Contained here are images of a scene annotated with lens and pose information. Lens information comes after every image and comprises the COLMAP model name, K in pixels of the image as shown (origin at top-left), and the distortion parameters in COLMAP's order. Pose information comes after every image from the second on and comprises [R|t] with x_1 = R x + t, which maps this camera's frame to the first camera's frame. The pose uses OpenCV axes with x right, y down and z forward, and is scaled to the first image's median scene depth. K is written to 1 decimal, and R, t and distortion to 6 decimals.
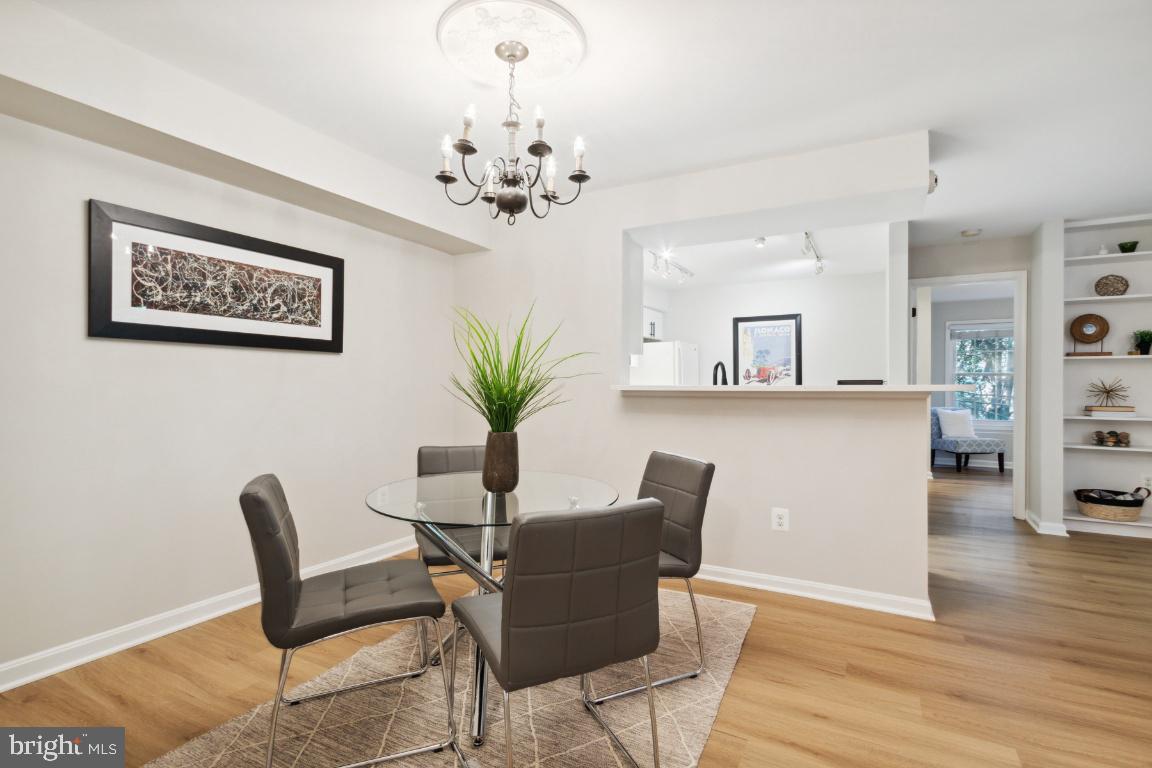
lens RADIAL K [[533.0, 0, 587.4], [0, 533.0, 385.7], [0, 0, 1]] dist [0.007445, -0.003815]
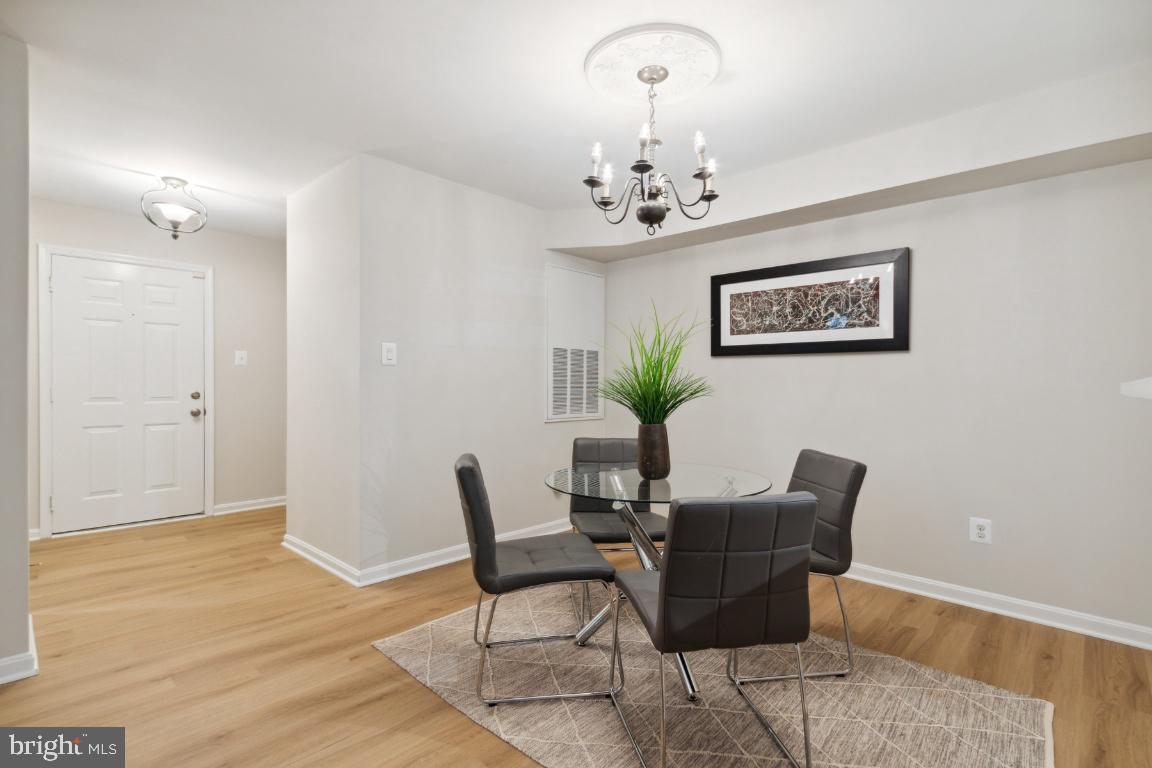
lens RADIAL K [[533.0, 0, 555.3], [0, 533.0, 384.1], [0, 0, 1]] dist [0.007445, -0.003815]
pose [[-0.276592, -0.007618, -0.960957, 0.640540], [-0.012079, 0.999917, -0.004450, 0.007656], [0.960911, 0.010377, -0.276661, 0.750367]]
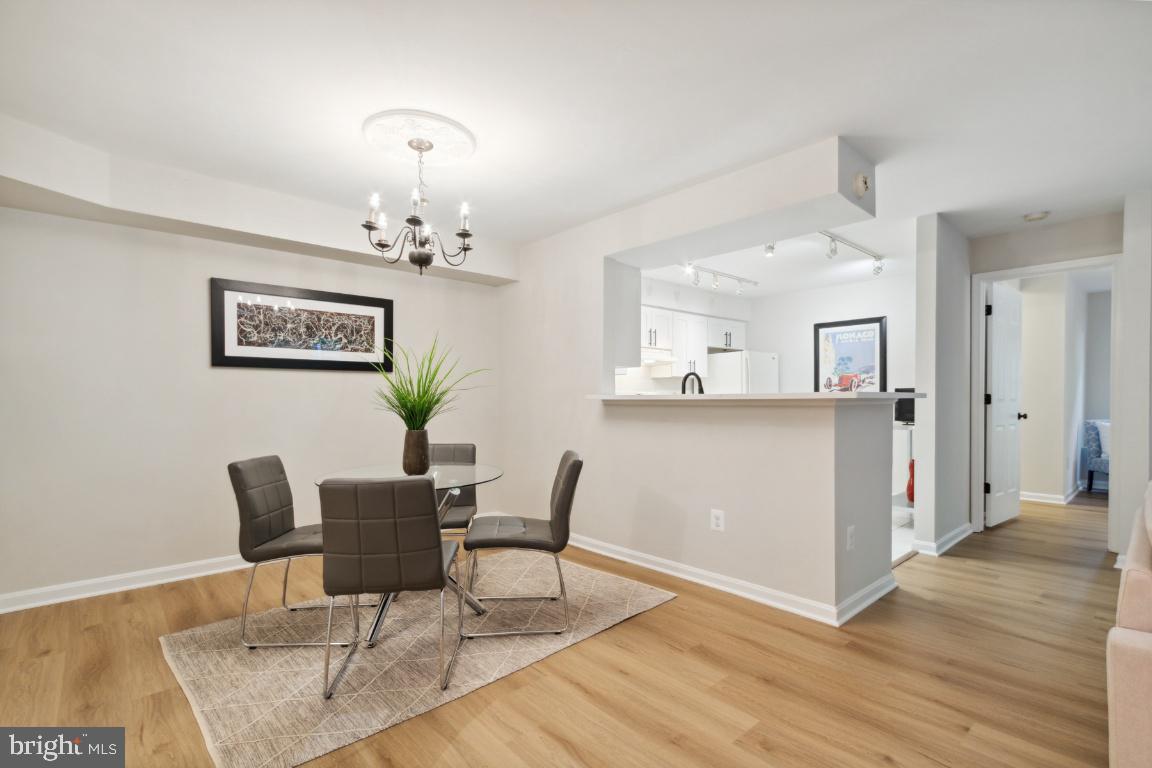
lens RADIAL K [[533.0, 0, 586.9], [0, 533.0, 399.3], [0, 0, 1]] dist [0.007445, -0.003815]
pose [[0.945315, -0.004643, -0.326127, 0.461279], [0.006048, 0.999976, 0.003292, 0.004801], [0.326104, -0.005085, 0.945320, -0.088541]]
